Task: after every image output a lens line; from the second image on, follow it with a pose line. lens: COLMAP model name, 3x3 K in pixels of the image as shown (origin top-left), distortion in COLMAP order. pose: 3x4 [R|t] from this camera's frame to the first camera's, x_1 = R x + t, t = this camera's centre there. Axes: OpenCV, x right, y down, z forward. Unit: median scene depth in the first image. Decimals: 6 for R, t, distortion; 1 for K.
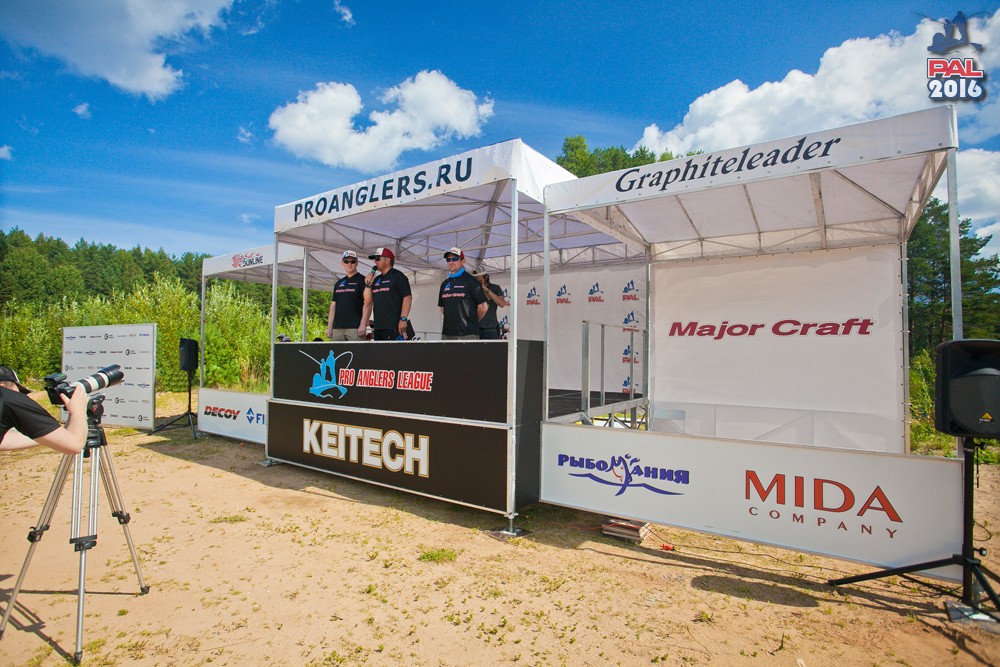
lens RADIAL K [[509.0, 0, 501.3], [0, 509.0, 331.7], [0, 0, 1]] dist [-0.064227, -0.000360]
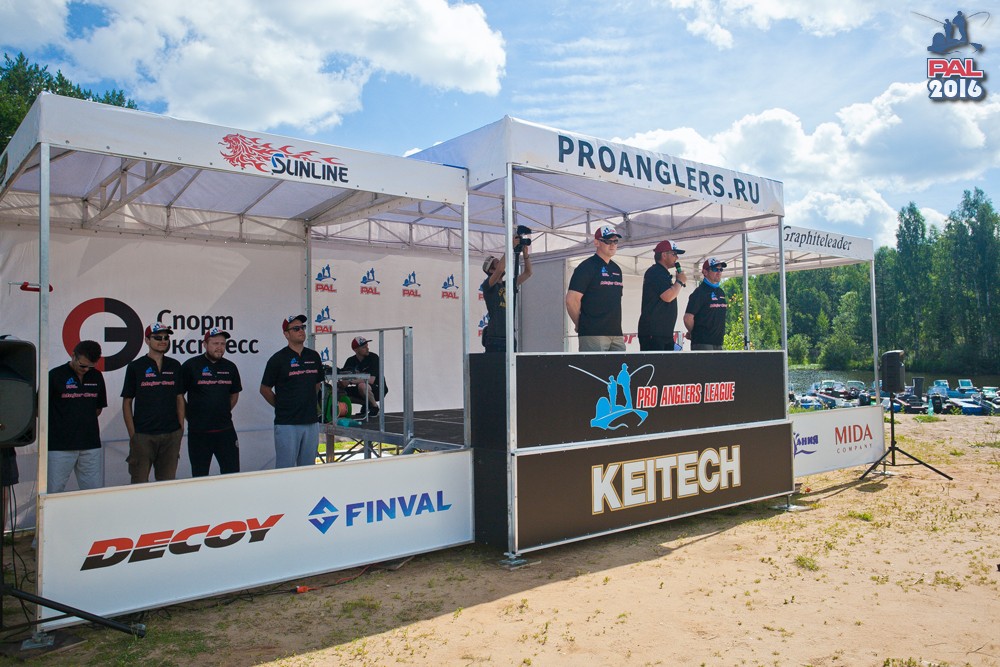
lens RADIAL K [[807.1, 0, 500.4], [0, 807.1, 332.4], [0, 0, 1]] dist [-0.032013, 0.001771]
pose [[0.266015, 0.016811, 0.963822, -1.603829], [-0.026232, 0.999604, -0.010196, 0.008589], [-0.963612, -0.022571, 0.266350, 0.908956]]
